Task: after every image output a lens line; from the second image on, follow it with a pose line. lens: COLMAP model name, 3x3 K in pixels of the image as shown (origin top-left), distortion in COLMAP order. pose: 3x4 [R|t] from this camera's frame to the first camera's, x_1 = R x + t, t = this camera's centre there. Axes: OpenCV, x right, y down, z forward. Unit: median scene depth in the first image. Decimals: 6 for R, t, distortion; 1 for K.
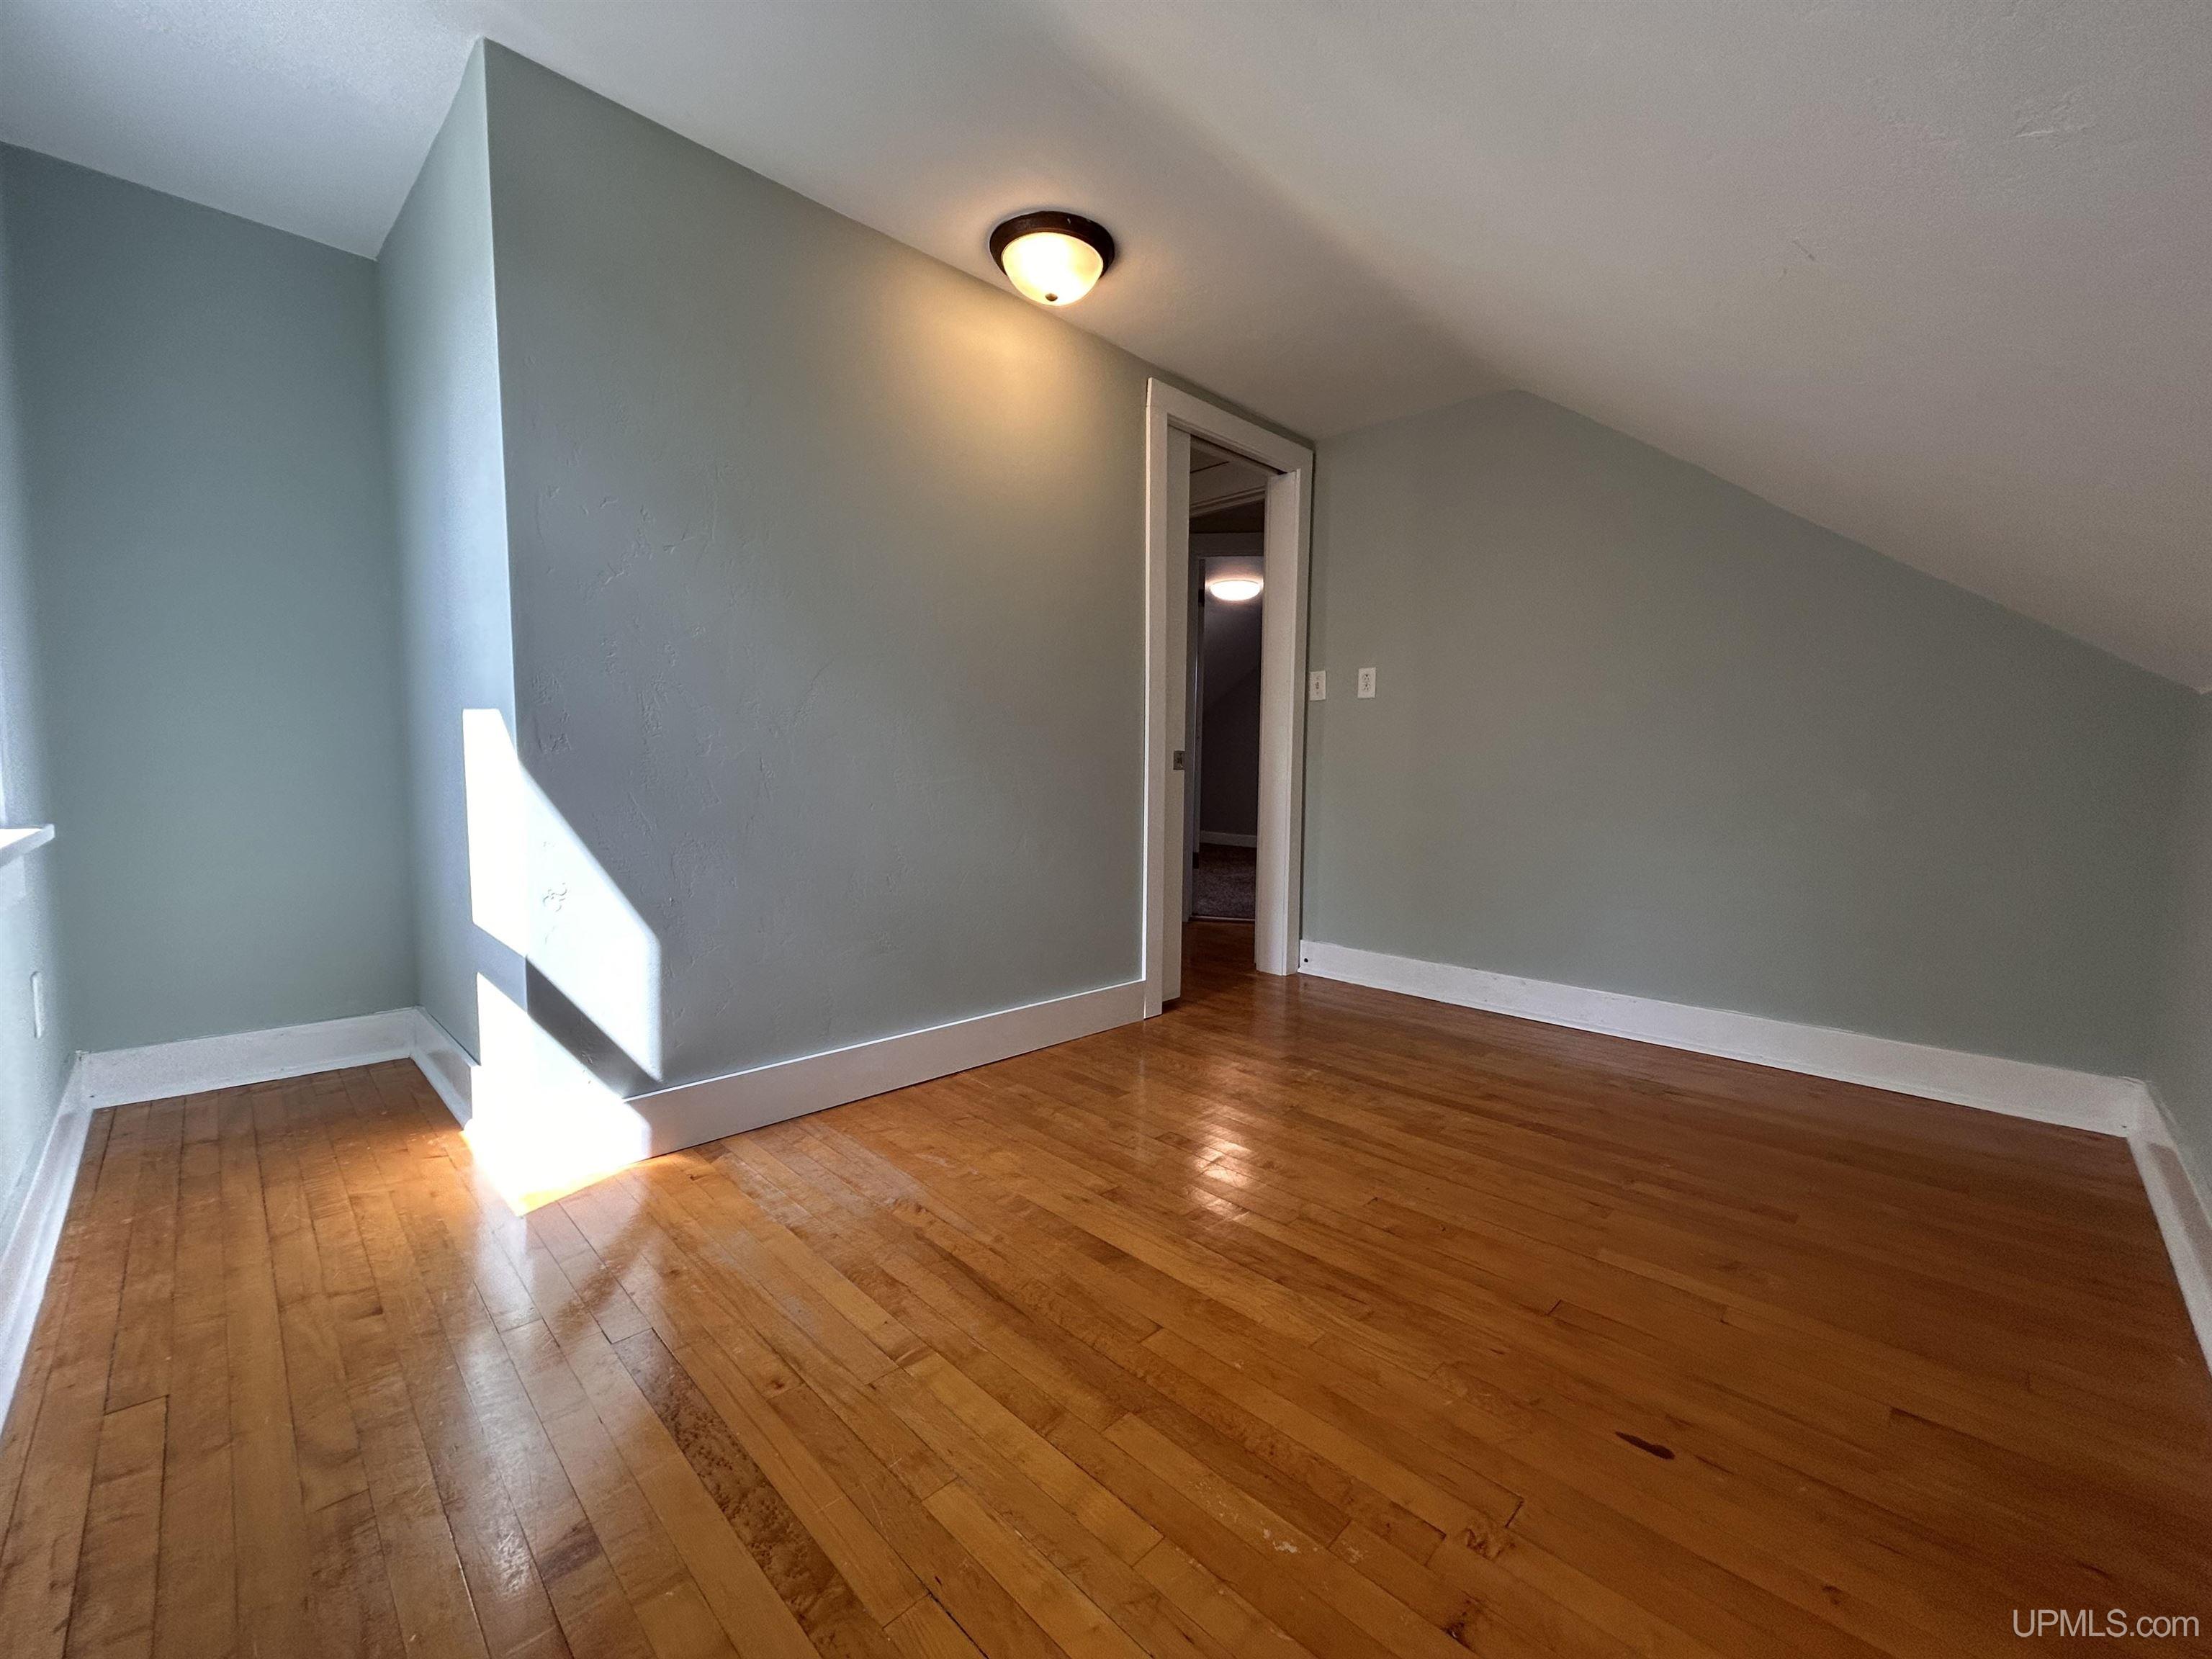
lens RADIAL K [[890.1, 0, 1096.1], [0, 890.1, 823.7], [0, 0, 1]] dist [-0.001864, 0.000309]
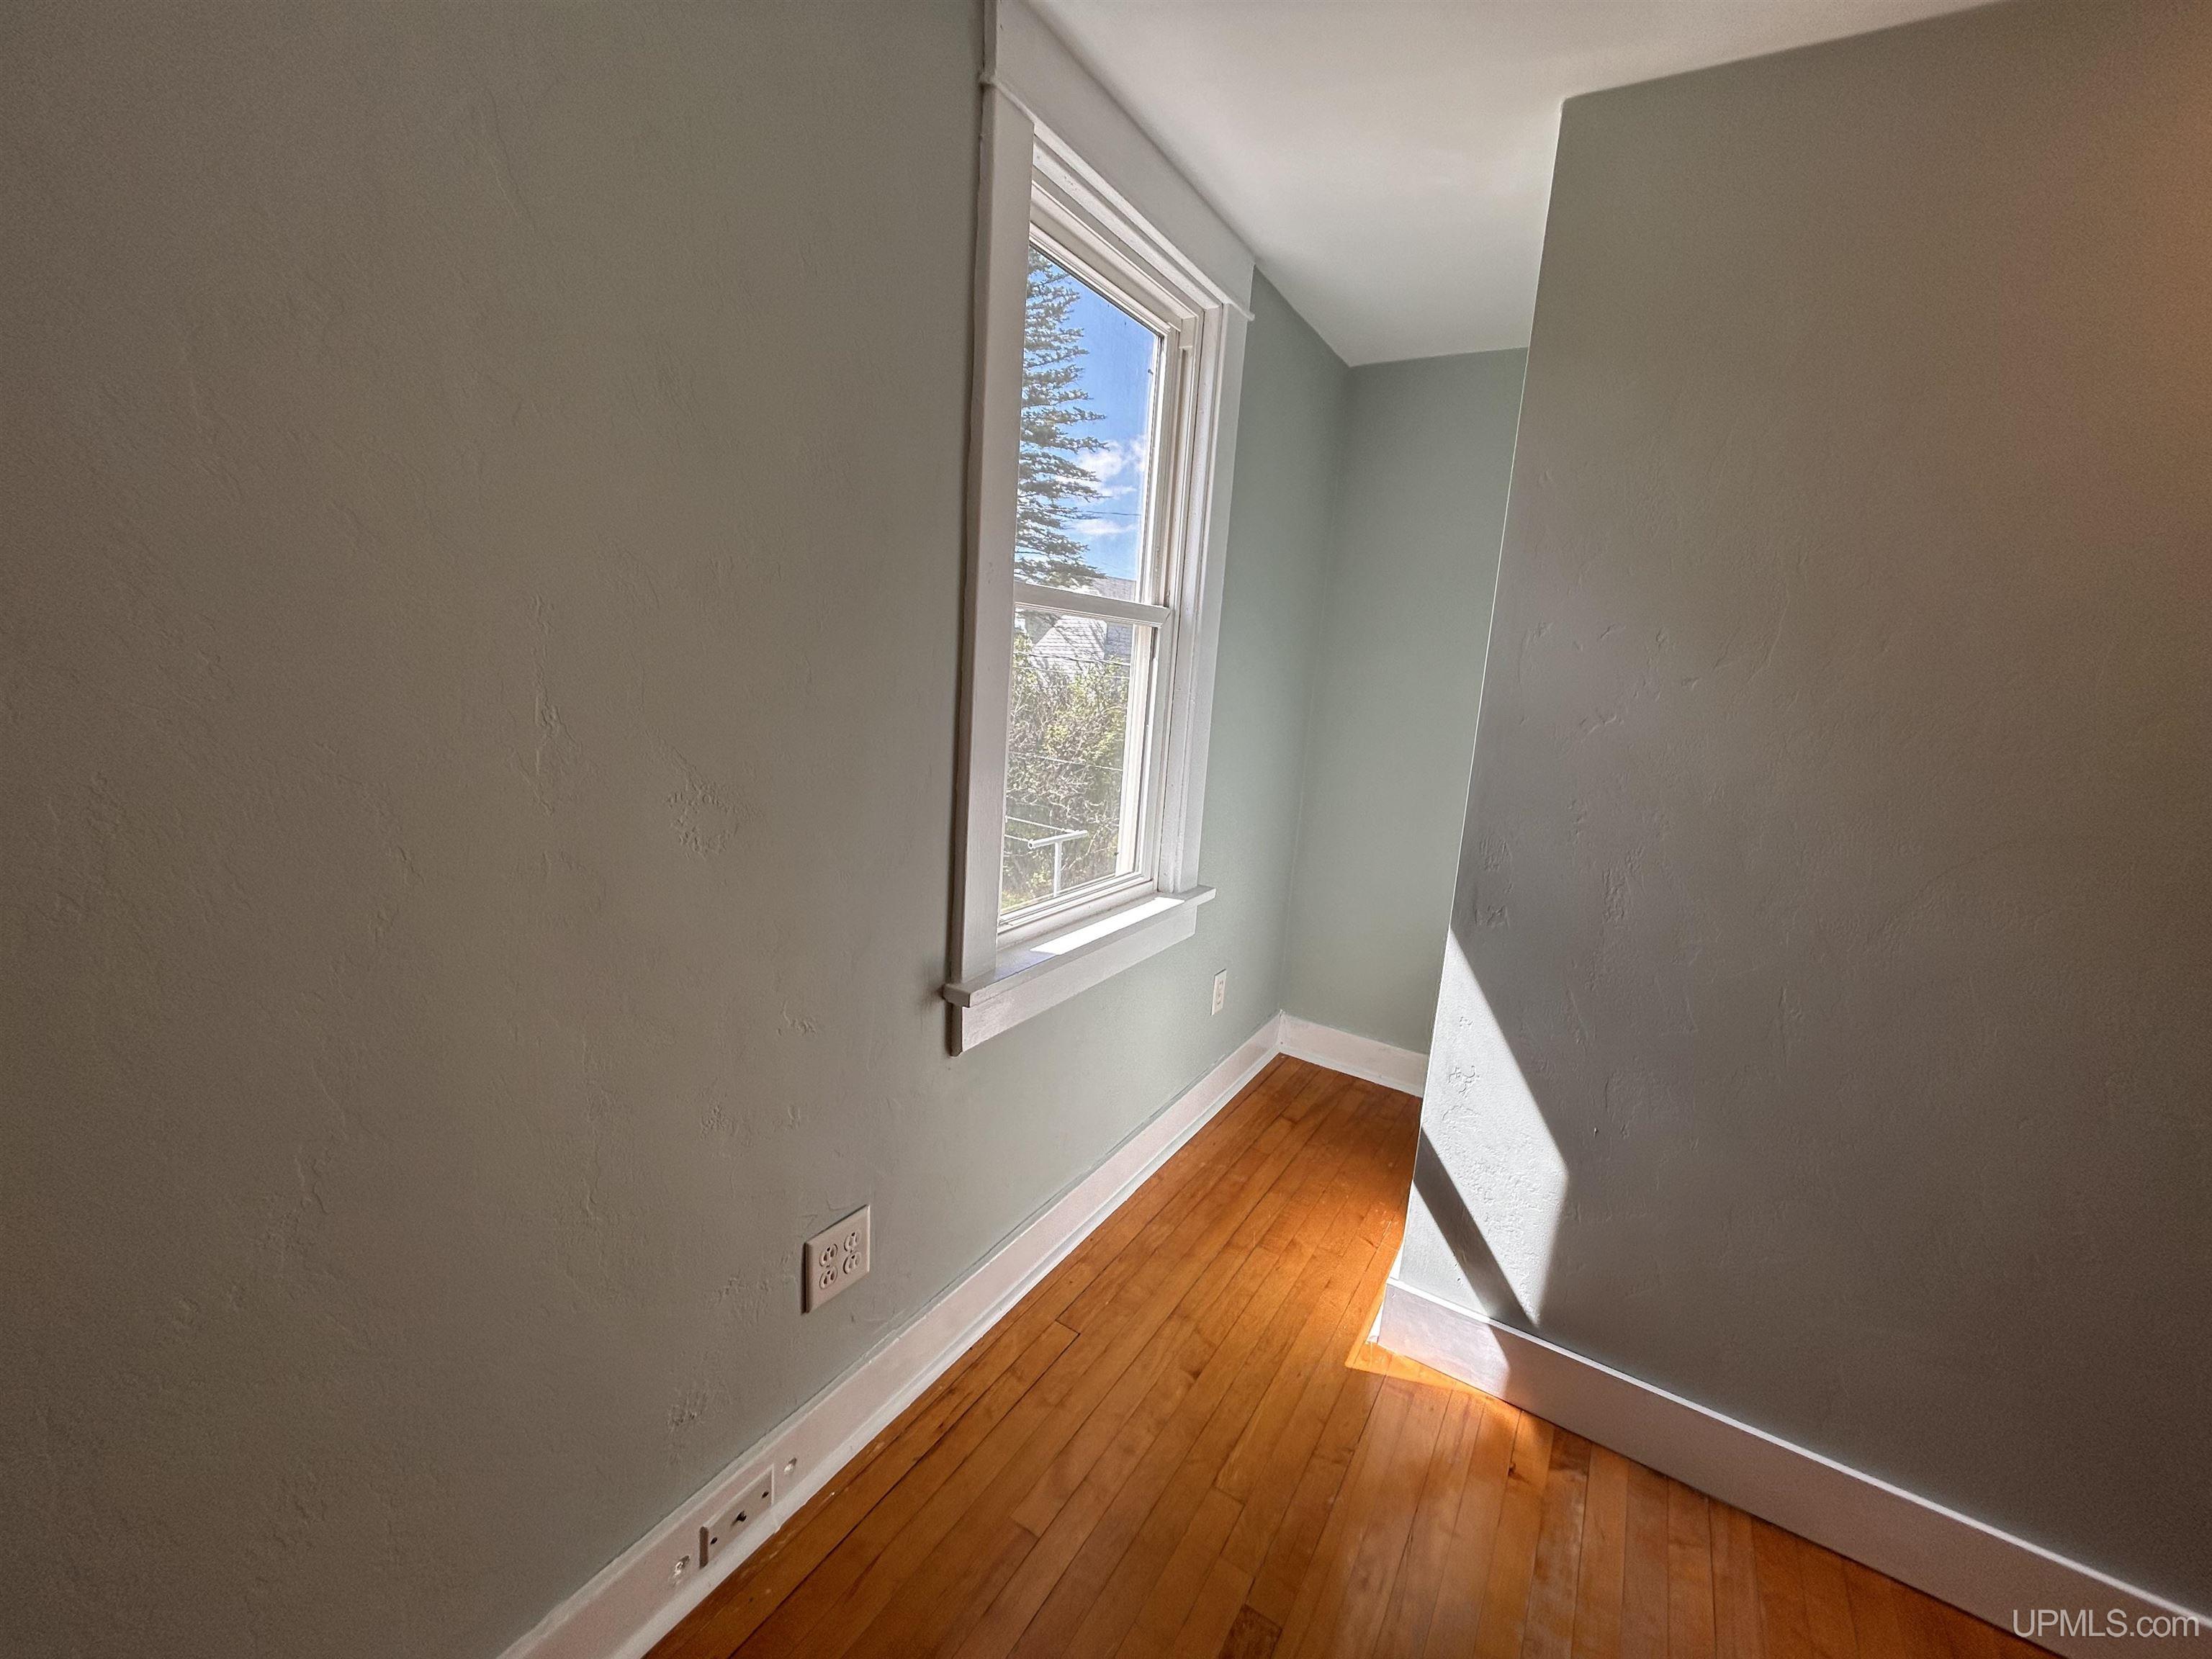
lens RADIAL K [[890.1, 0, 1101.7], [0, 890.1, 826.6], [0, 0, 1]] dist [-0.001864, 0.000309]
pose [[0.227337, 0.184492, -0.956180, 0.121507], [-0.129219, 0.978922, 0.158157, -0.246760], [0.965205, 0.087602, 0.246385, 0.372474]]
